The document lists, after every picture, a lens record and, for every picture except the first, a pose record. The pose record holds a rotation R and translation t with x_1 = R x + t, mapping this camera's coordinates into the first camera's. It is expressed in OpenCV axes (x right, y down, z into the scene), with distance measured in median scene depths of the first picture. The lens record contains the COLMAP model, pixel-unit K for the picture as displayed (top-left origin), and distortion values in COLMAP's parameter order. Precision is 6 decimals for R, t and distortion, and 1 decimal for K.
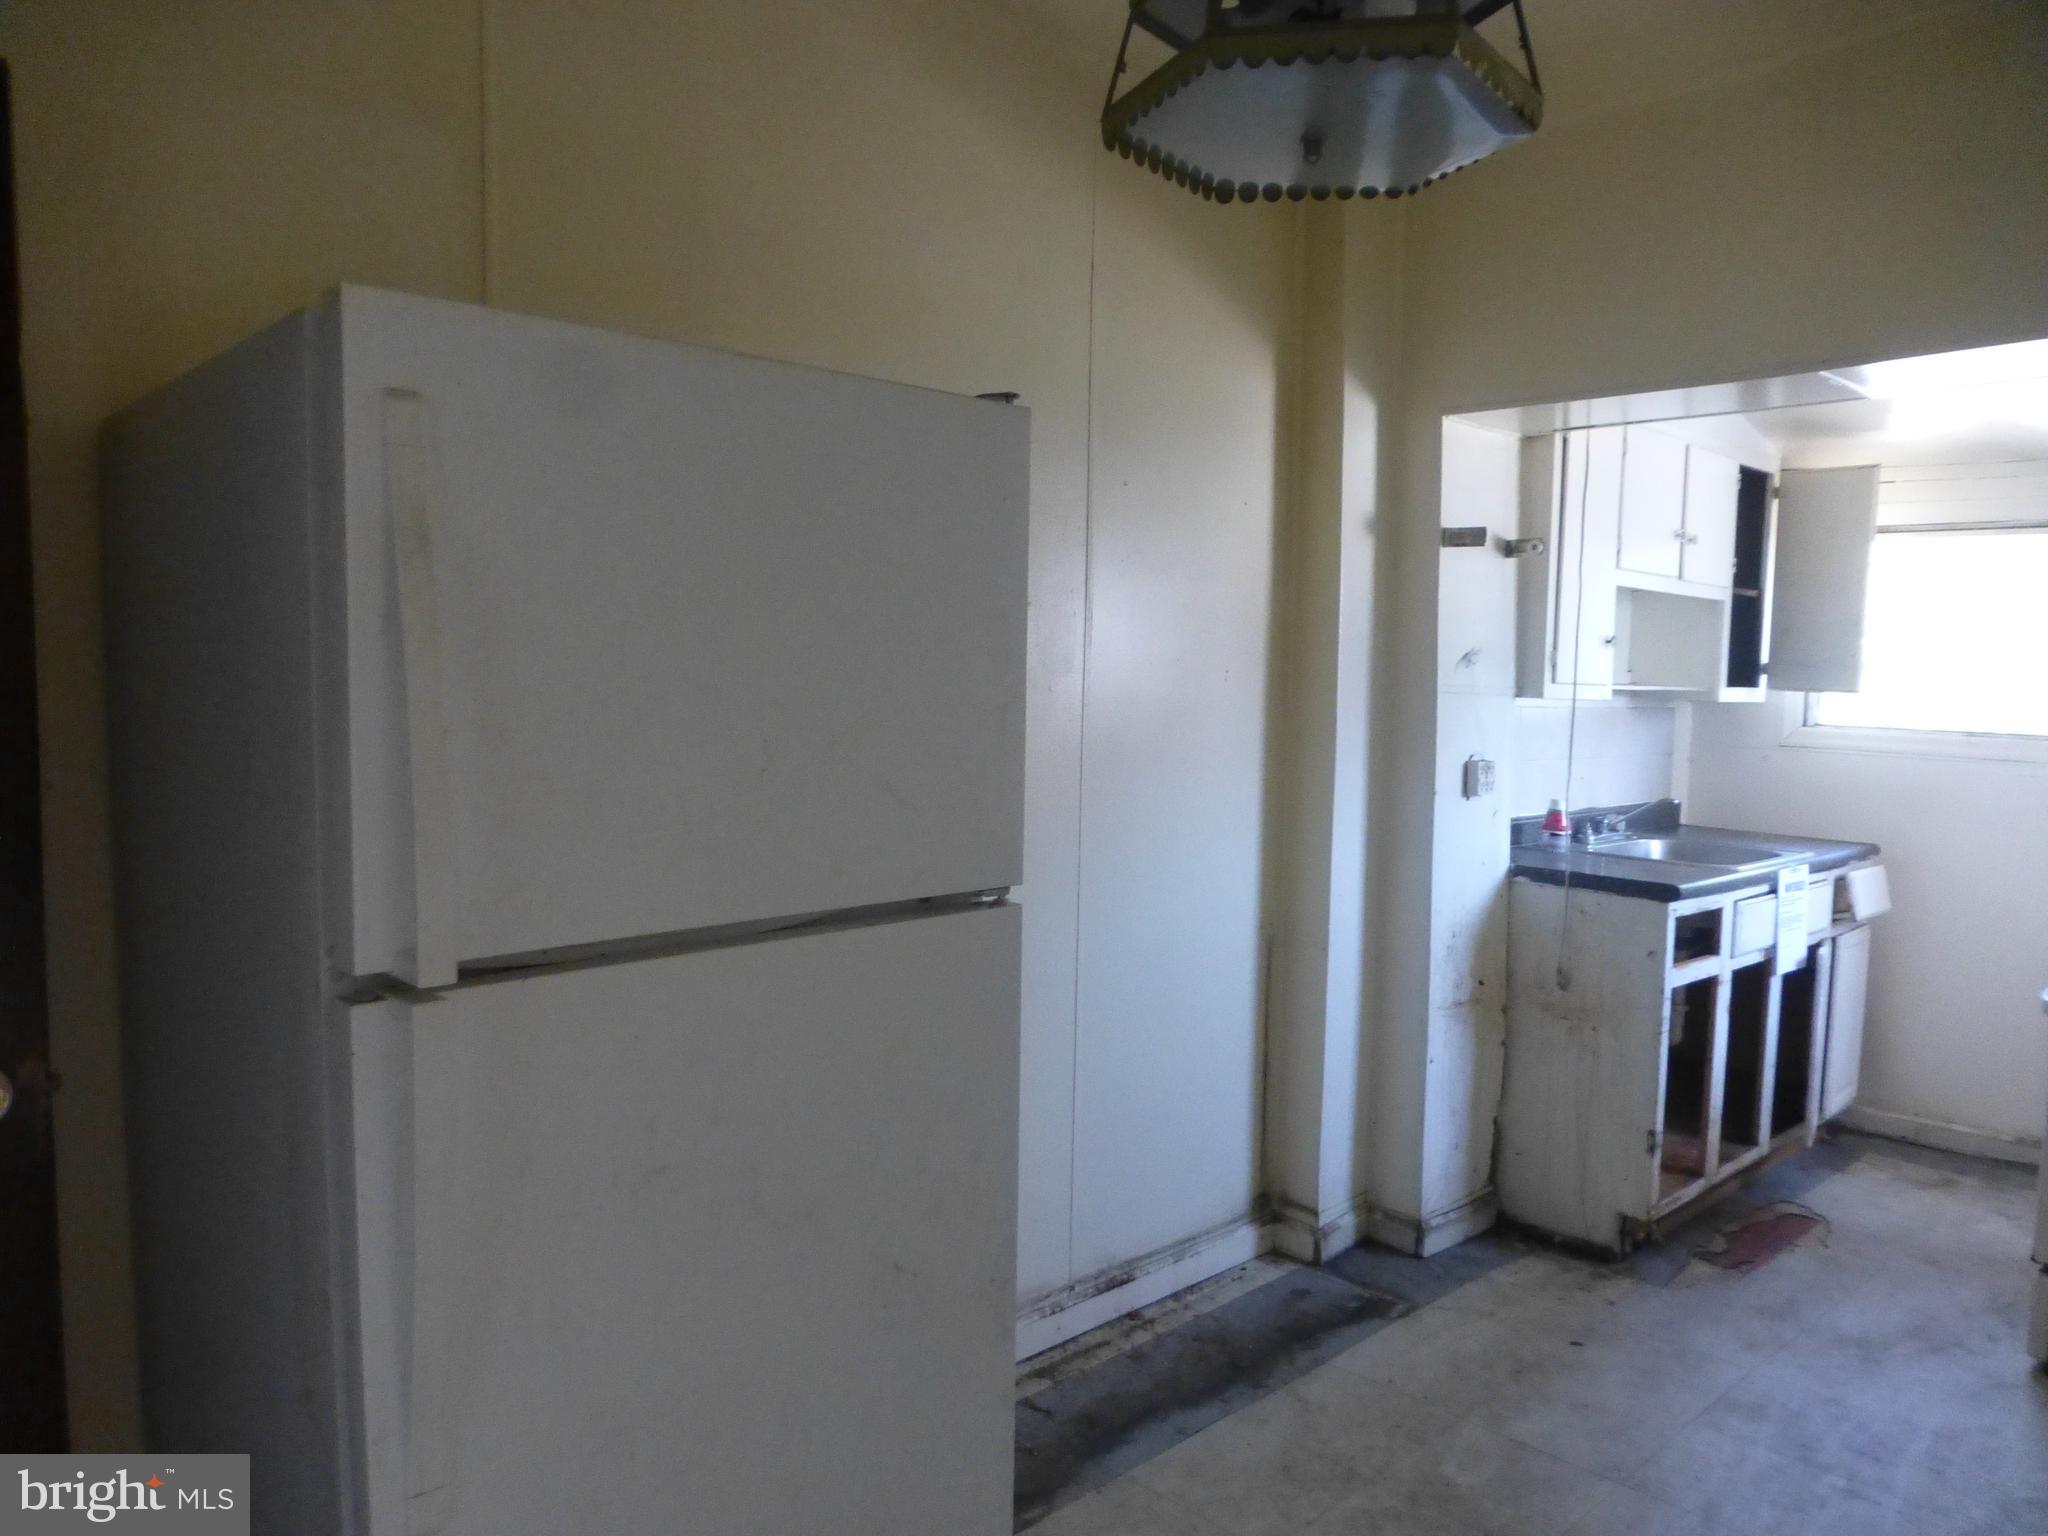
lens RADIAL K [[1454.8, 0, 1030.9], [0, 1454.8, 767.7], [0, 0, 1]] dist [-0.023101, -0.013882]
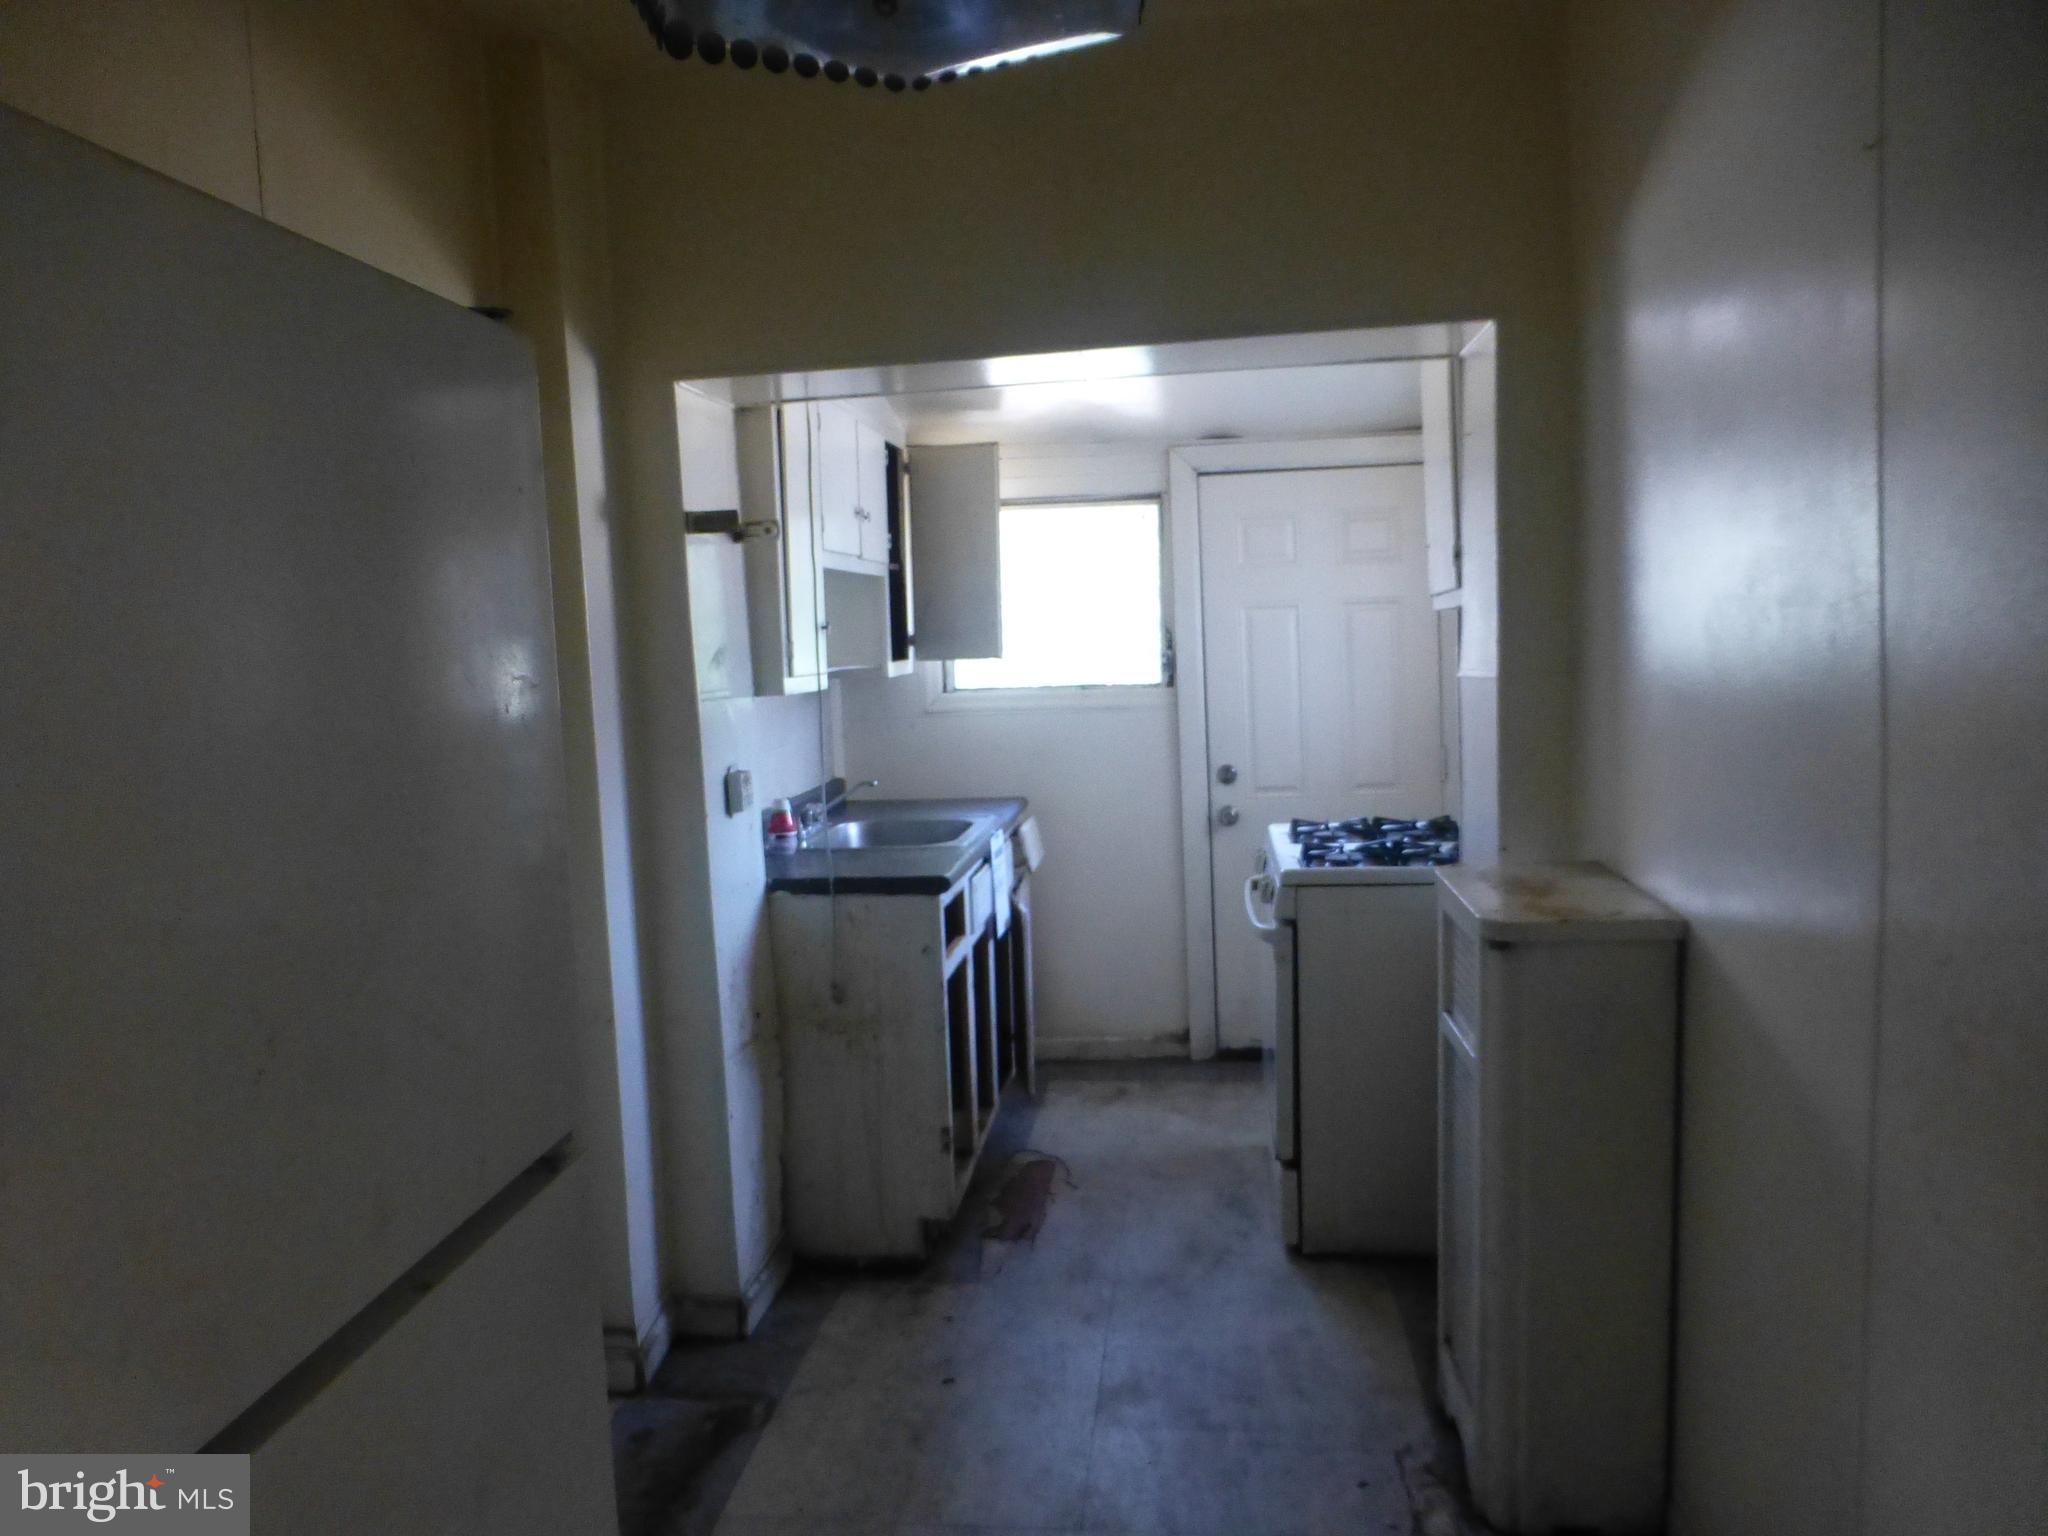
lens RADIAL K [[1454.8, 0, 1016.7], [0, 1454.8, 759.6], [0, 0, 1]] dist [-0.023101, -0.013882]
pose [[0.780430, -0.116206, 0.614350, -0.100655], [0.106667, 0.992918, 0.052311, -0.039840], [-0.616077, 0.024706, 0.787298, 0.186688]]
